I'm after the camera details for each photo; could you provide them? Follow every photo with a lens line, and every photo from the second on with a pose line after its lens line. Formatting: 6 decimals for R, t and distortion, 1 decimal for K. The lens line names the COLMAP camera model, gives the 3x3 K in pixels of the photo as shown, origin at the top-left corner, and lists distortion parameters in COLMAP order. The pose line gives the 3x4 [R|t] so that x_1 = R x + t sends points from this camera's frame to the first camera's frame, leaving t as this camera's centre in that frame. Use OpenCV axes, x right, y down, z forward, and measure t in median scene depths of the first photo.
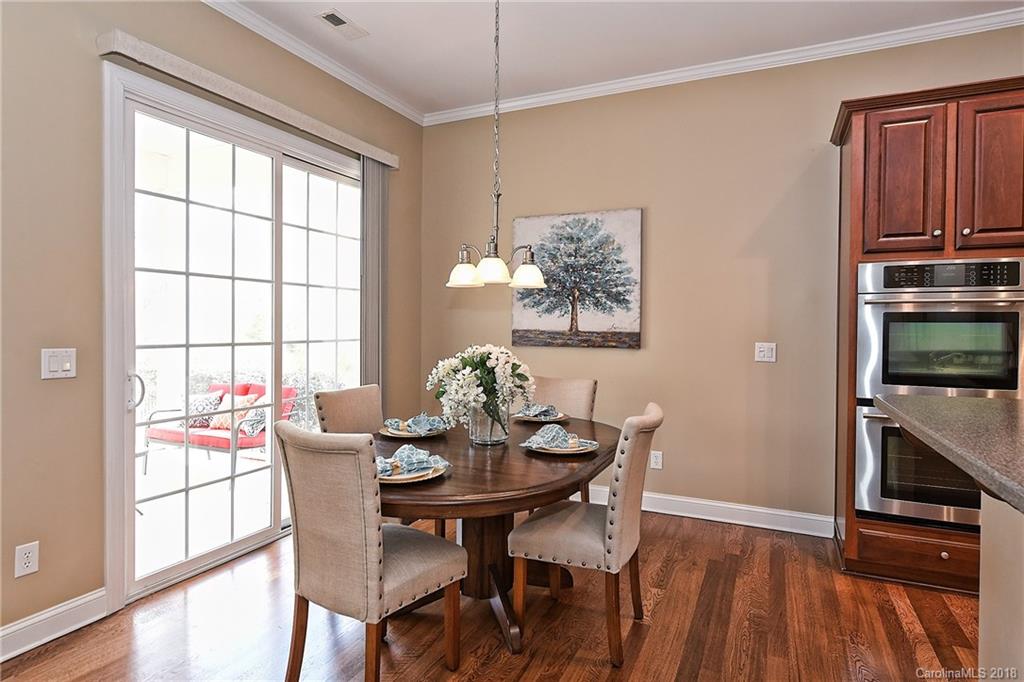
lens RADIAL K [[558.4, 0, 517.5], [0, 558.4, 334.2], [0, 0, 1]] dist [-0.007715, 0.002278]
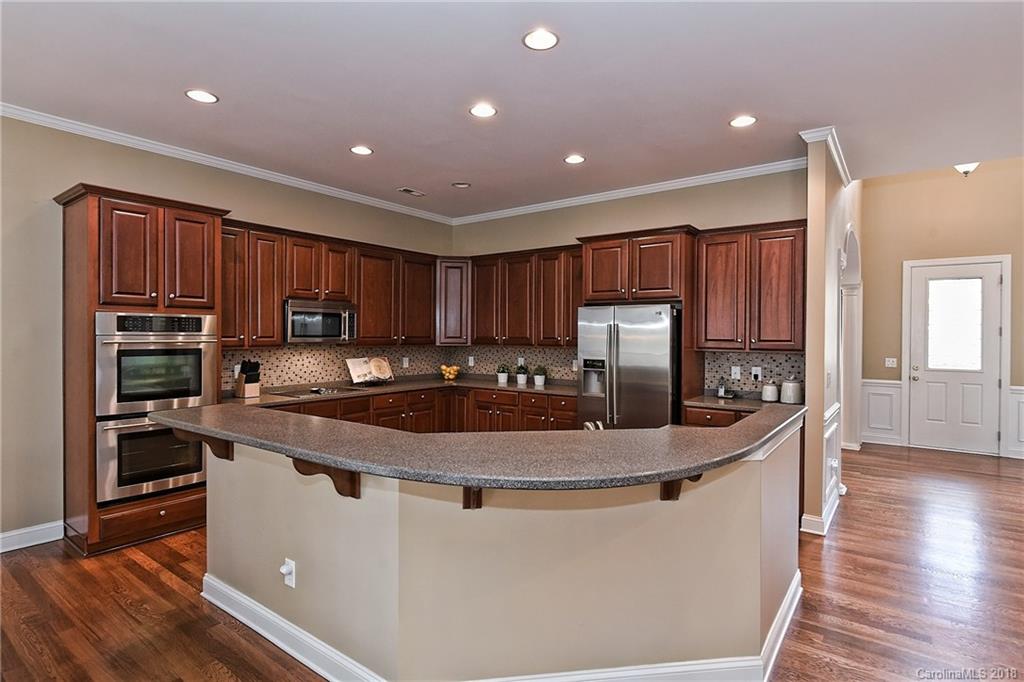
lens RADIAL K [[526.2, 0, 517.6], [0, 526.2, 338.2], [0, 0, 1]] dist [-0.001257, -0.002505]
pose [[0.198683, -0.012705, 0.979981, -0.324510], [0.010989, 0.999882, 0.010735, -0.057780], [-0.980002, 0.008636, 0.198800, -0.166276]]
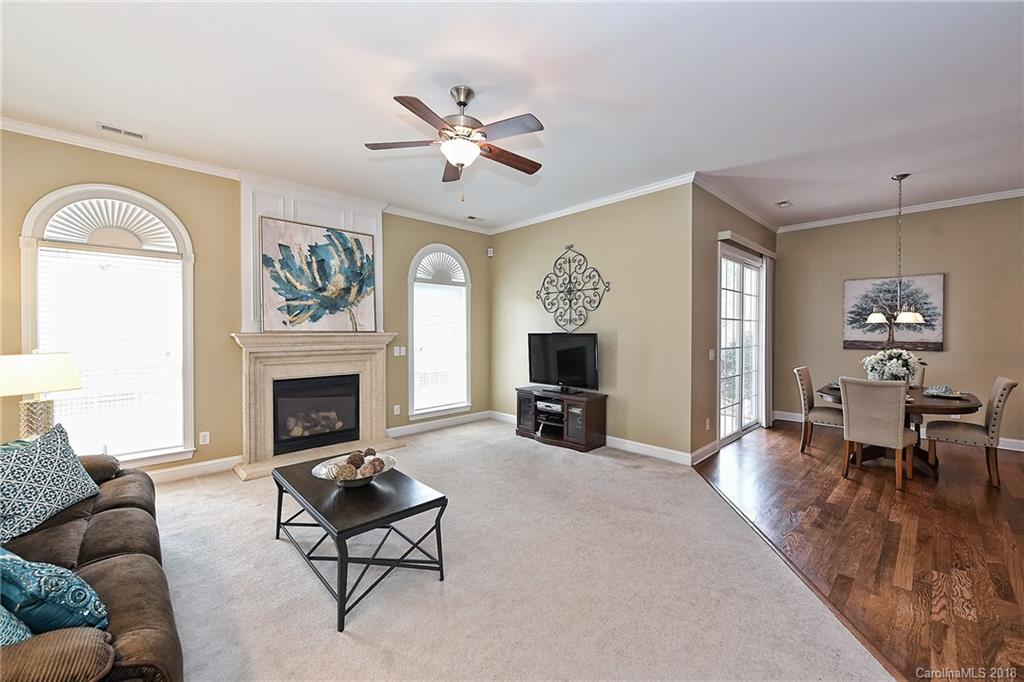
lens RADIAL K [[408.1, 0, 512.5], [0, 408.1, 336.7], [0, 0, 1]] dist [-0.000030, -0.000669]
pose [[0.933035, -0.003205, -0.359772, -0.701883], [0.001959, 0.999991, -0.003828, -0.022296], [0.359781, 0.002867, 0.933032, -0.851439]]
